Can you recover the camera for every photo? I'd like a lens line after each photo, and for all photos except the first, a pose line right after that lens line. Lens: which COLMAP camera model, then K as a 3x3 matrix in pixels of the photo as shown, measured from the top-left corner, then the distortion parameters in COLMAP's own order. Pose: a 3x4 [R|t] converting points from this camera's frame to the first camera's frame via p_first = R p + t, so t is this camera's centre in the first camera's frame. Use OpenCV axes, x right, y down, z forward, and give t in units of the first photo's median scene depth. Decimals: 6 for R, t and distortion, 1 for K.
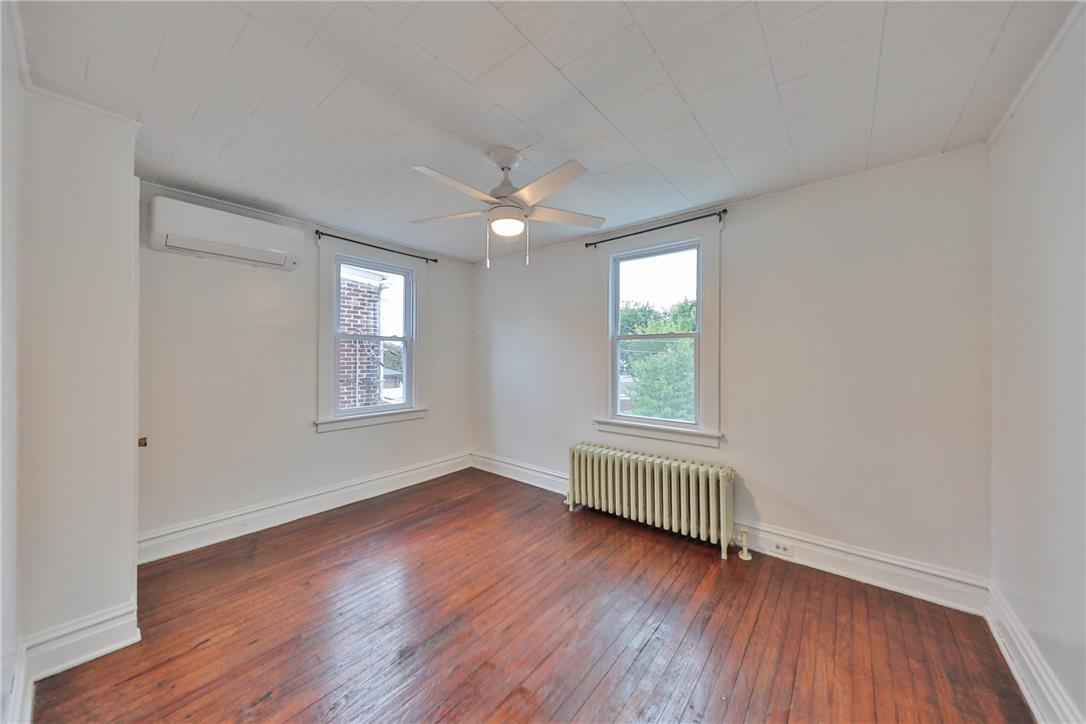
lens RADIAL K [[370.1, 0, 549.8], [0, 370.1, 356.6], [0, 0, 1]] dist [0.016419, -0.005159]
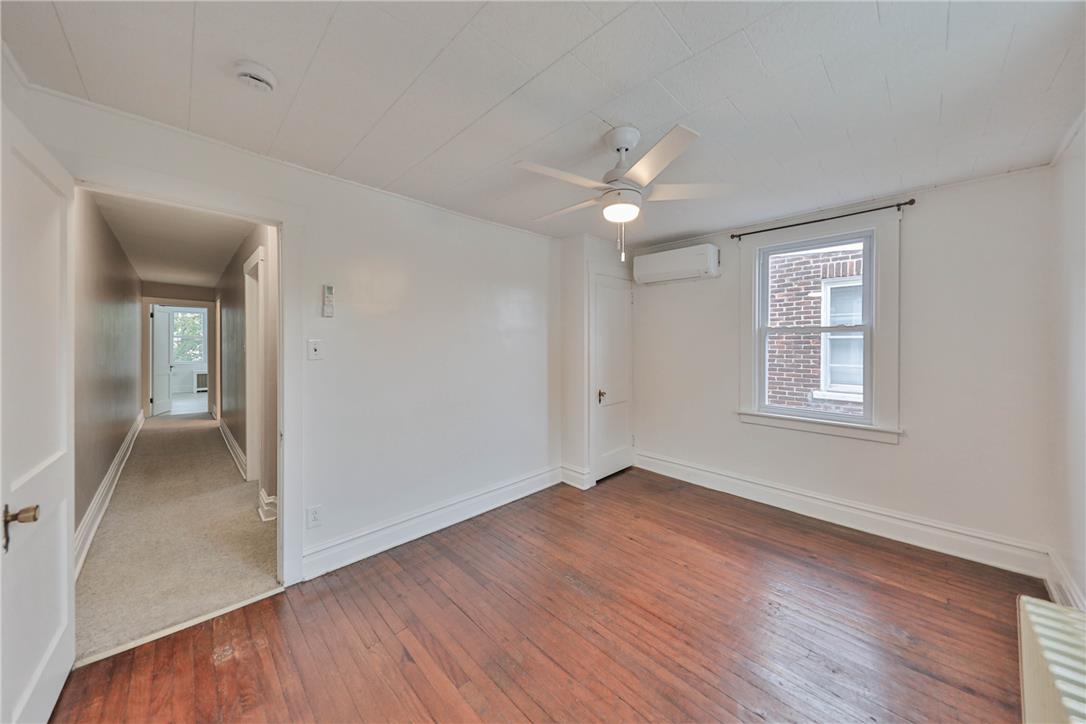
lens RADIAL K [[370.1, 0, 549.8], [0, 370.1, 356.6], [0, 0, 1]] dist [0.016419, -0.005159]
pose [[-0.123586, 0.027798, -0.991944, 0.730051], [-0.004861, 0.999579, 0.028618, -0.020586], [0.992322, 0.008359, -0.123398, 0.849908]]
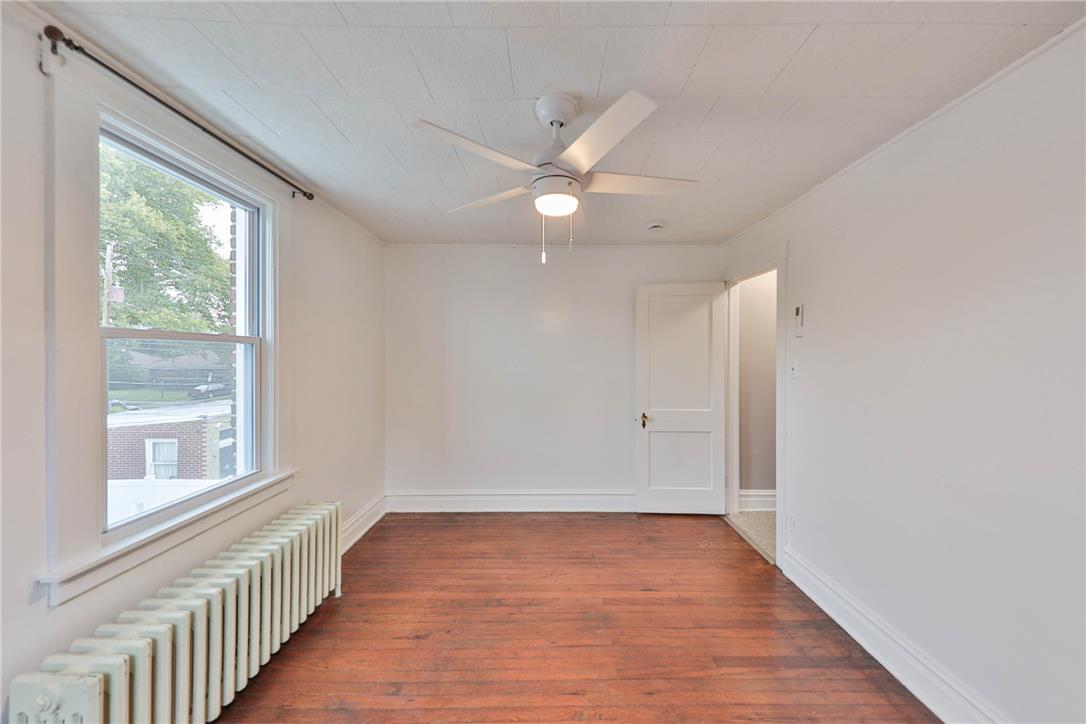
lens RADIAL K [[370.1, 0, 549.8], [0, 370.1, 356.6], [0, 0, 1]] dist [0.016419, -0.005159]
pose [[-0.618534, 0.002420, 0.785754, -0.639950], [-0.001401, 0.999990, -0.004182, -0.038454], [-0.785757, -0.003687, -0.618524, 1.348071]]
